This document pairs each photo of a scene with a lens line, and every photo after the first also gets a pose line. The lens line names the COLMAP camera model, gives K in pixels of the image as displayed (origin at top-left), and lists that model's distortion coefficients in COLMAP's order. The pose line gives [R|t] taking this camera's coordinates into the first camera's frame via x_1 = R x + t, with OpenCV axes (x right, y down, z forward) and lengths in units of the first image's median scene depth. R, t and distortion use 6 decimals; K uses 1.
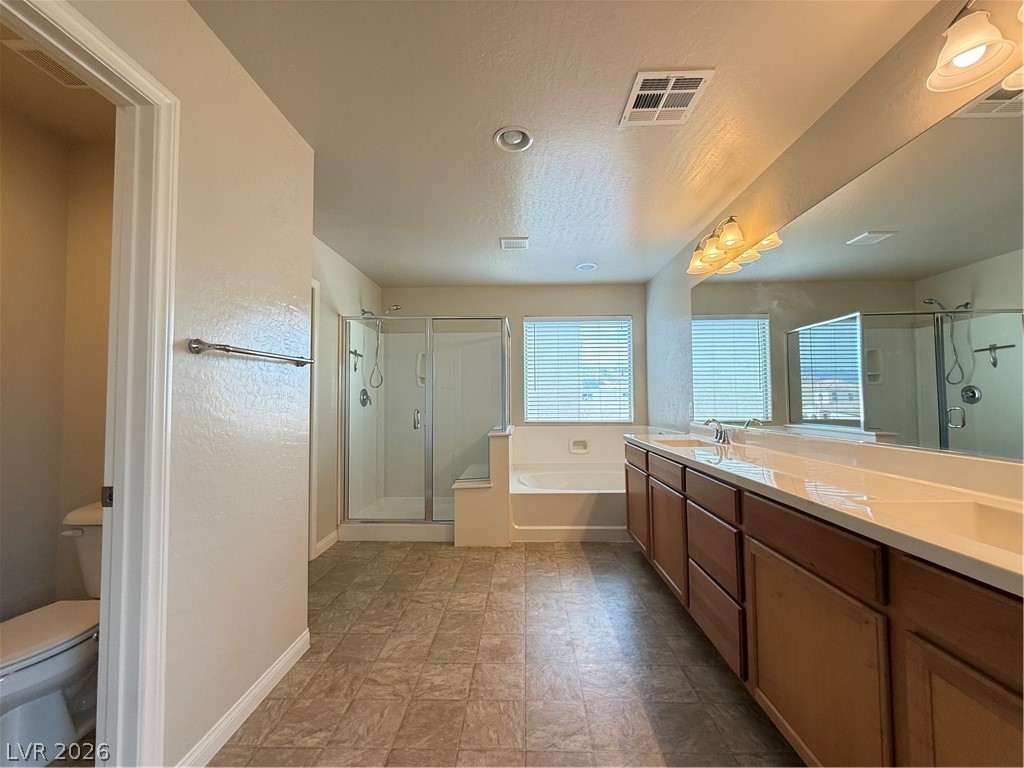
lens RADIAL K [[410.1, 0, 512.0], [0, 410.1, 384.0], [0, 0, 1]] dist [0.000025, 0.000359]
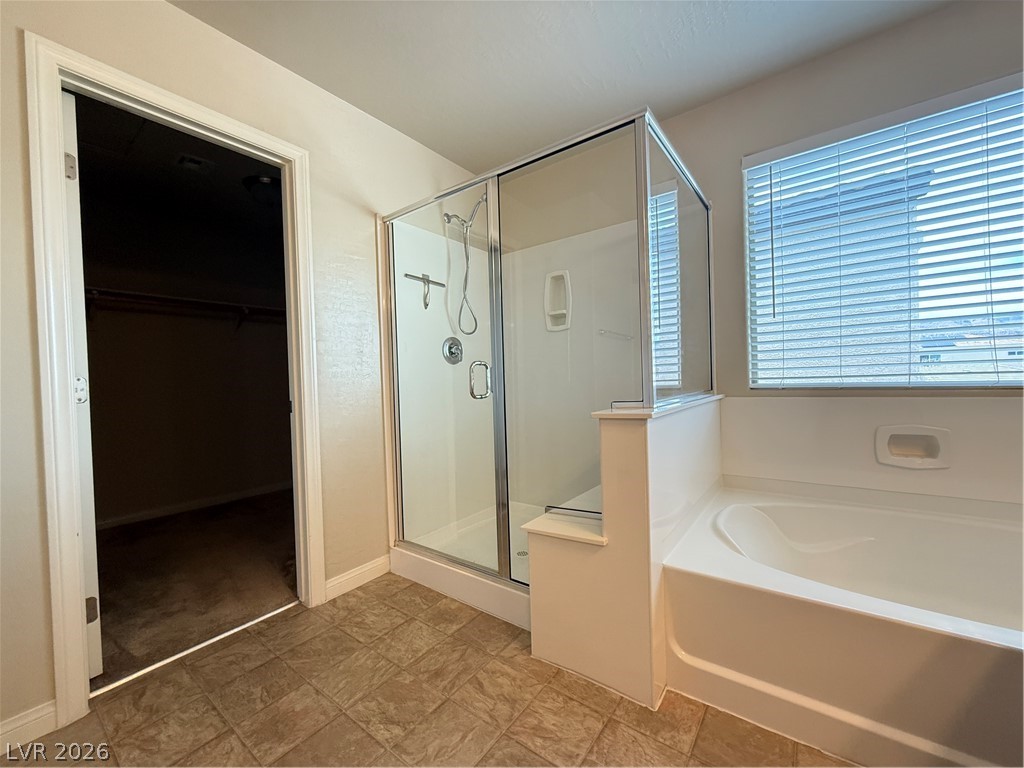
lens RADIAL K [[410.1, 0, 512.0], [0, 410.1, 384.0], [0, 0, 1]] dist [0.000025, 0.000359]
pose [[0.817924, -0.011114, -0.575220, 0.101076], [0.048347, 0.997605, 0.049471, 0.067168], [0.573292, -0.068274, 0.816502, 0.597158]]
